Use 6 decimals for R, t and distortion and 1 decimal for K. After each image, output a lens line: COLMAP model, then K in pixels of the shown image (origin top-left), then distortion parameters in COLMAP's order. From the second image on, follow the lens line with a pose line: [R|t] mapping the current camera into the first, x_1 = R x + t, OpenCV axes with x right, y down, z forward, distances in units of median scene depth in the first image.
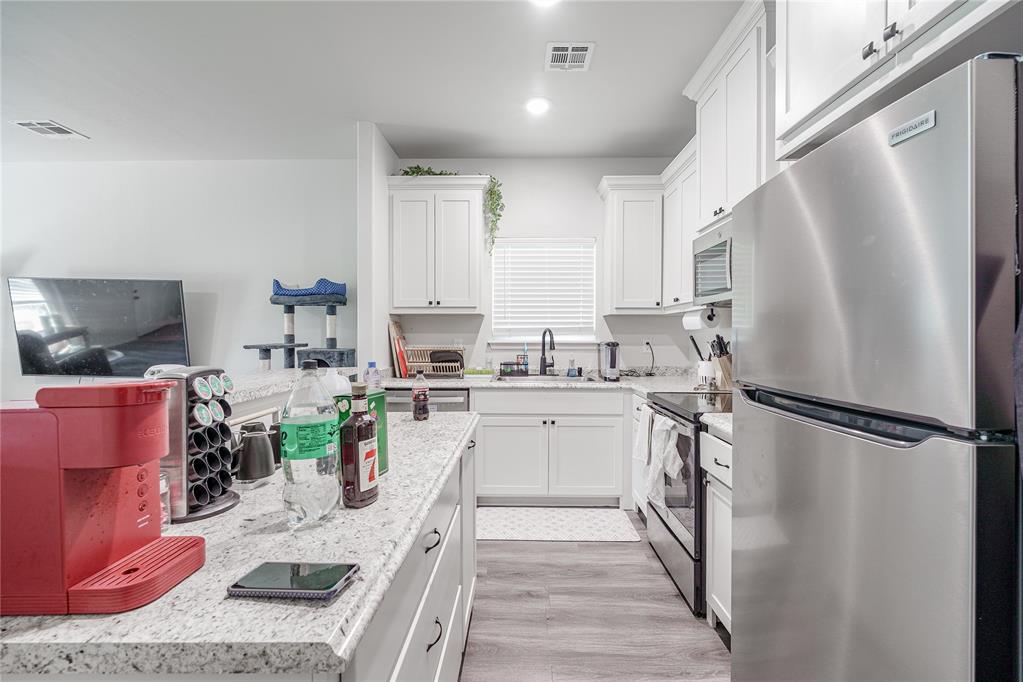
lens RADIAL K [[448.5, 0, 511.5], [0, 448.5, 341.0], [0, 0, 1]] dist [-0.002903, 0.000146]
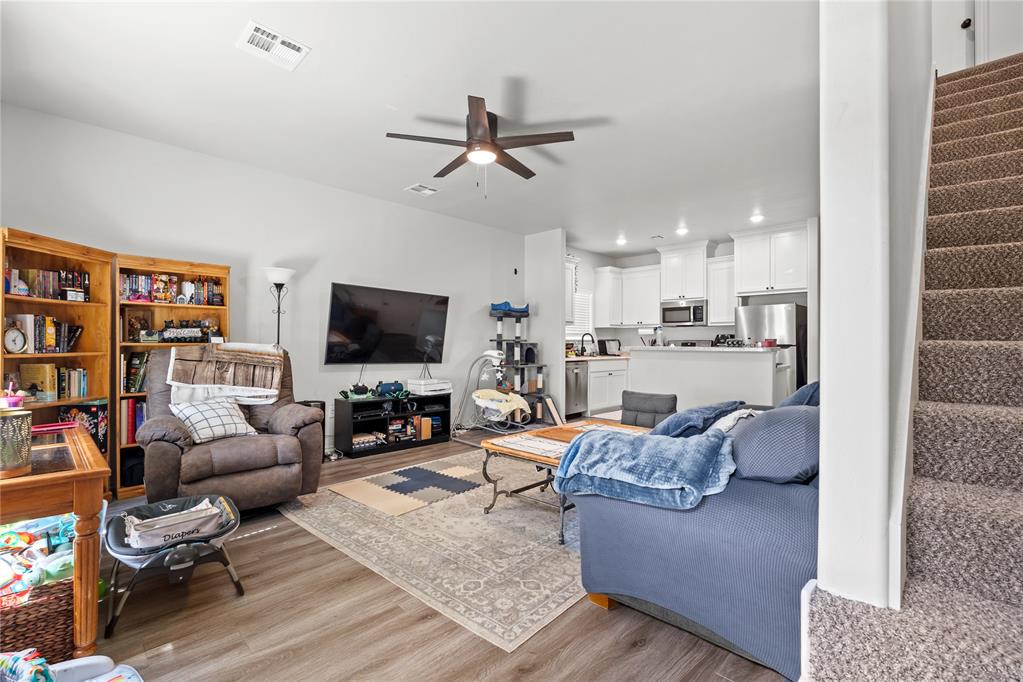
lens RADIAL K [[448.5, 0, 511.5], [0, 448.5, 341.0], [0, 0, 1]] dist [-0.002903, 0.000146]
pose [[0.678573, 0.003896, 0.734522, -1.693695], [0.008364, 0.999880, -0.013030, 0.033511], [-0.734485, 0.014986, 0.678460, -0.160781]]
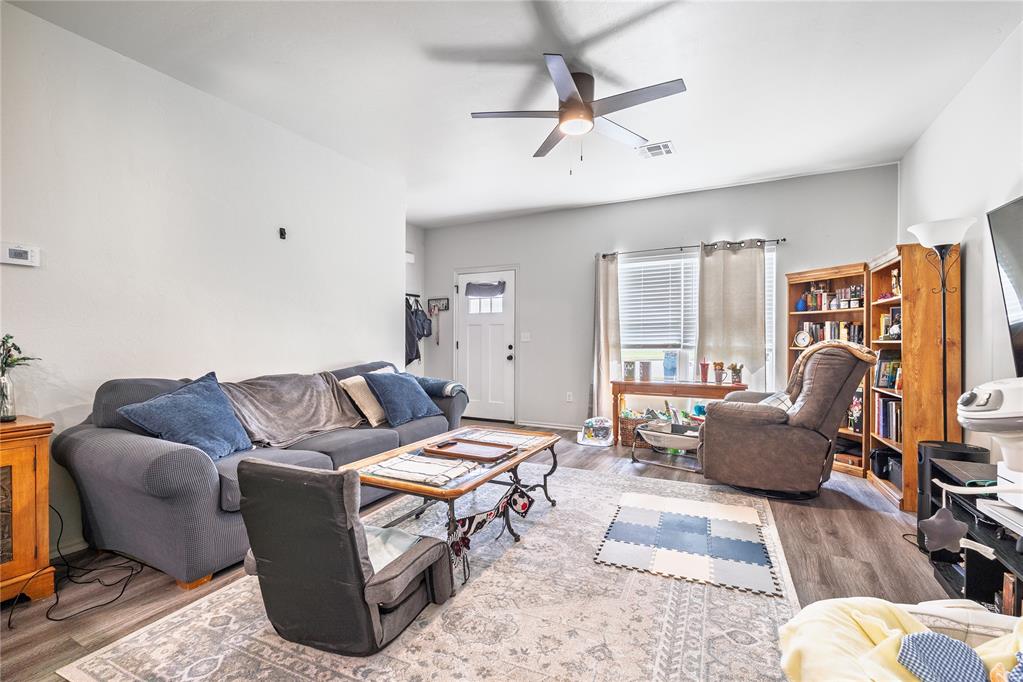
lens RADIAL K [[448.5, 0, 511.5], [0, 448.5, 341.0], [0, 0, 1]] dist [-0.002903, 0.000146]
pose [[-0.433211, -0.003633, -0.901285, -0.341370], [-0.014737, 0.999887, 0.003053, 0.028803], [0.901172, 0.014605, -0.433215, 0.715648]]
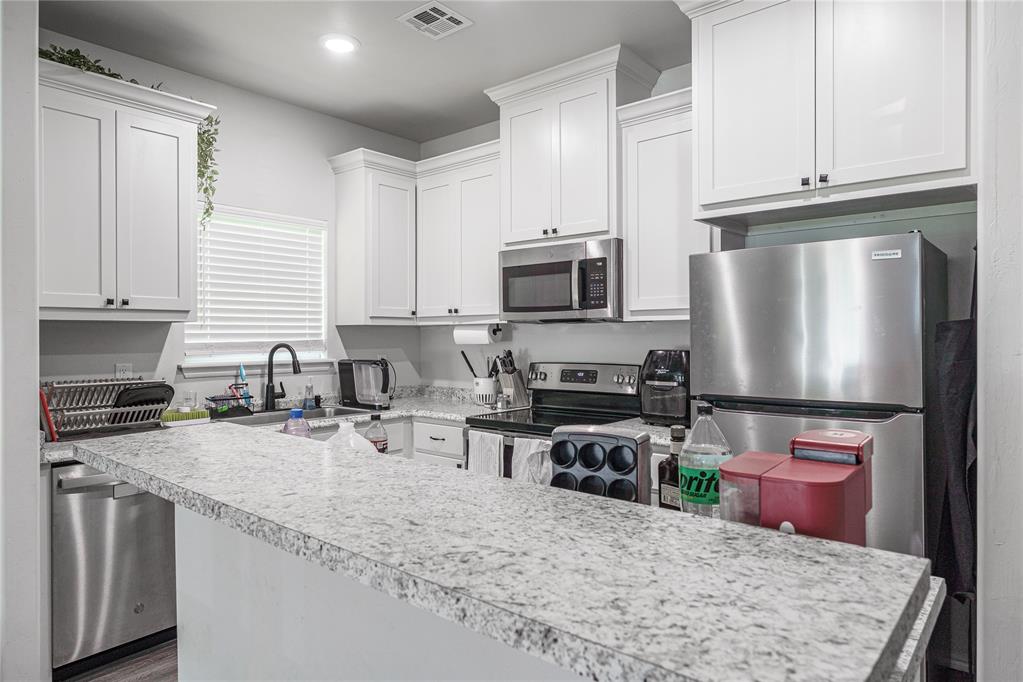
lens RADIAL K [[630.3, 0, 492.4], [0, 630.3, 340.9], [0, 0, 1]] dist [-0.001202, -0.001662]
pose [[0.641956, -0.010758, 0.766666, -0.461638], [0.015229, 0.999883, 0.001278, -0.028017], [-0.766590, 0.010855, 0.642045, 0.116630]]
